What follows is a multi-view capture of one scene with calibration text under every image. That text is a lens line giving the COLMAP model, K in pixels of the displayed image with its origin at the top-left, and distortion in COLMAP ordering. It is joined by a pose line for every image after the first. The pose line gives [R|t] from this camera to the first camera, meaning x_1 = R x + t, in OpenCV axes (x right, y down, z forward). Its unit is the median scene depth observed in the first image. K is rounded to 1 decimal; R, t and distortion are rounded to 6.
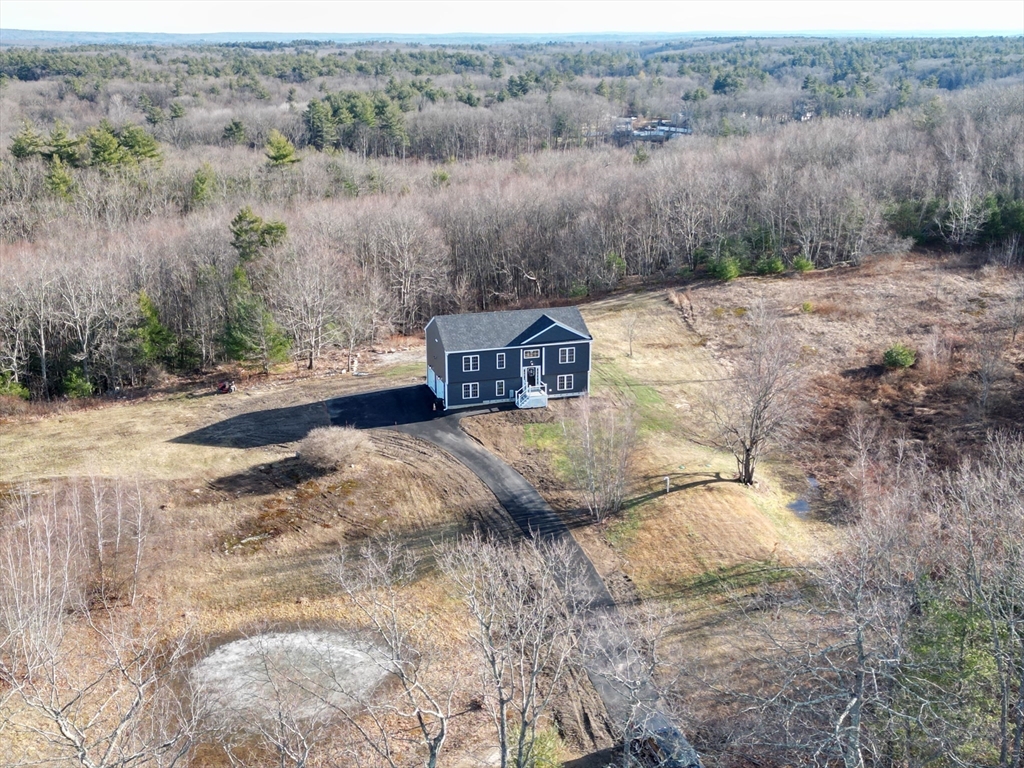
lens RADIAL K [[1057.2, 0, 484.3], [0, 1057.2, 394.9], [0, 0, 1]] dist [0.181997, -0.380454]
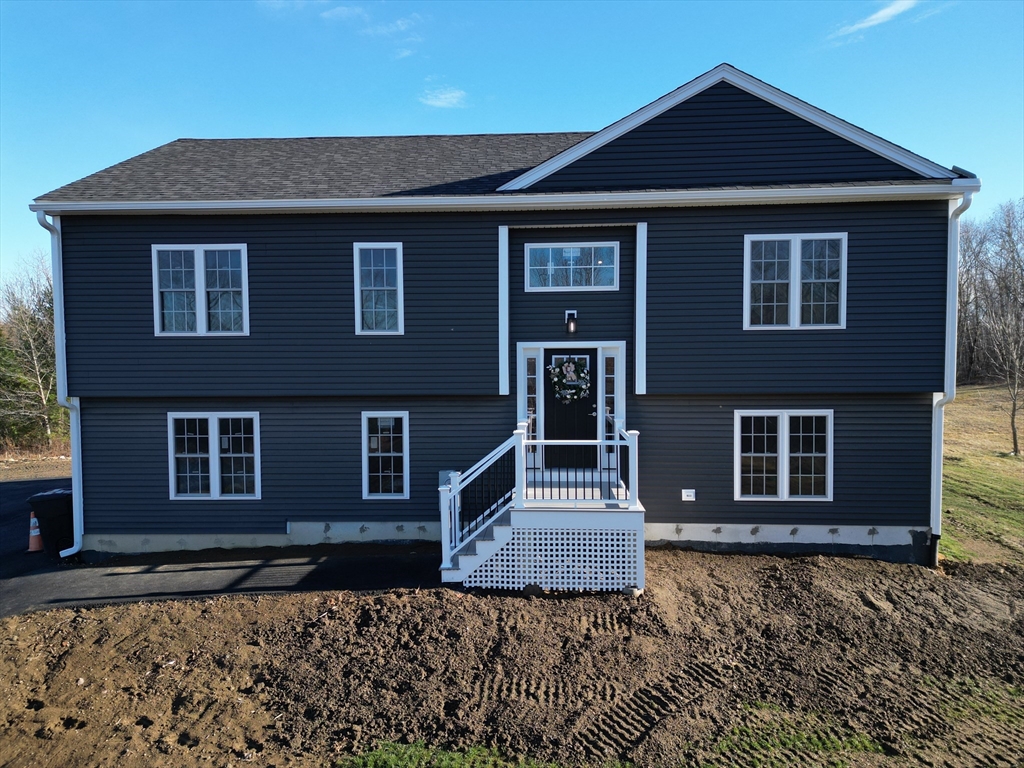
lens RADIAL K [[715.3, 0, 512.0], [0, 715.3, 384.0], [0, 0, 1]] dist [0.102692, -0.137762]
pose [[0.952048, 0.016597, -0.305498, 0.071697], [-0.092043, 0.967806, -0.234265, 0.008187], [0.291774, 0.251150, 0.922925, 0.893284]]
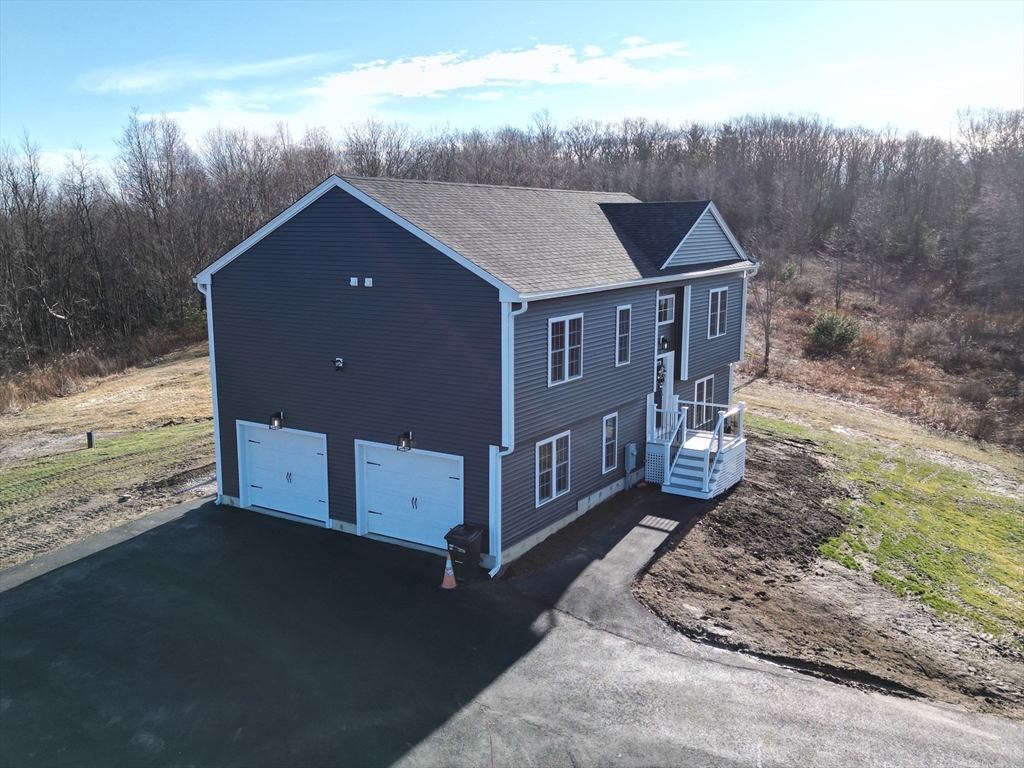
lens RADIAL K [[925.6, 0, 512.0], [0, 925.6, 384.0], [0, 0, 1]] dist [0.070074, -0.010082]
pose [[0.728390, -0.102650, 0.677429, -0.158454], [0.184384, 0.981606, -0.049513, -0.013912], [-0.659887, 0.160972, 0.733919, 0.843969]]
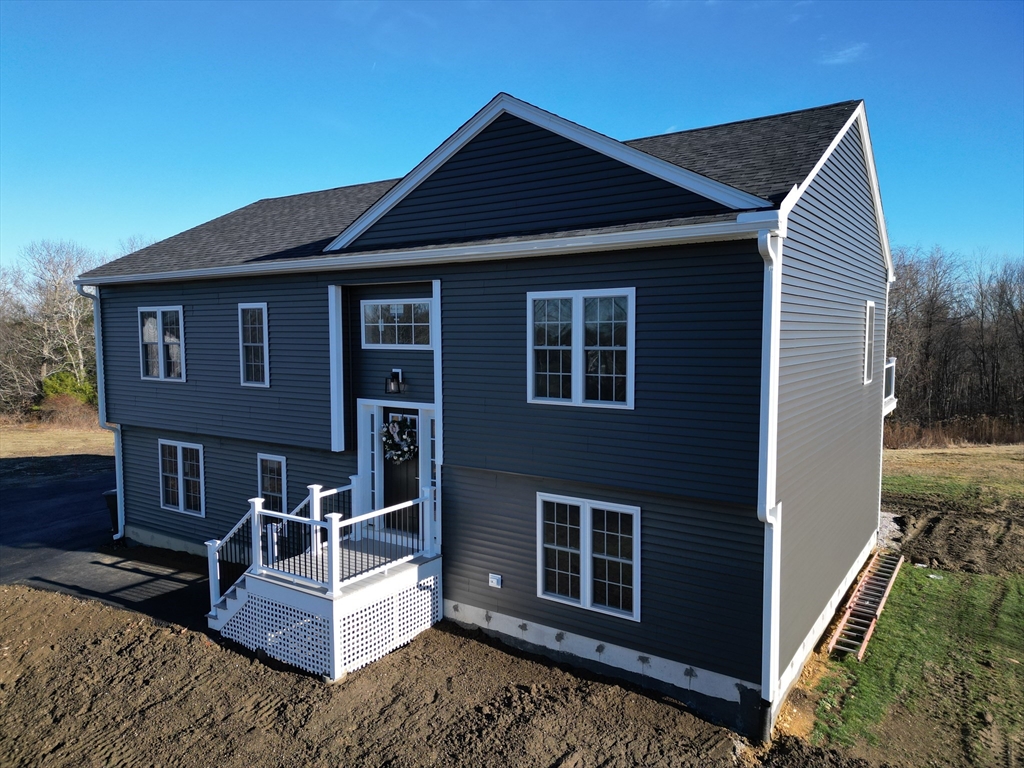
lens RADIAL K [[715.3, 0, 512.0], [0, 715.3, 384.0], [0, 0, 1]] dist [0.102692, -0.137762]
pose [[0.653057, 0.064936, -0.754520, 0.142449], [-0.224667, 0.968077, -0.111140, -0.021169], [0.723216, 0.242096, 0.646798, 0.942031]]
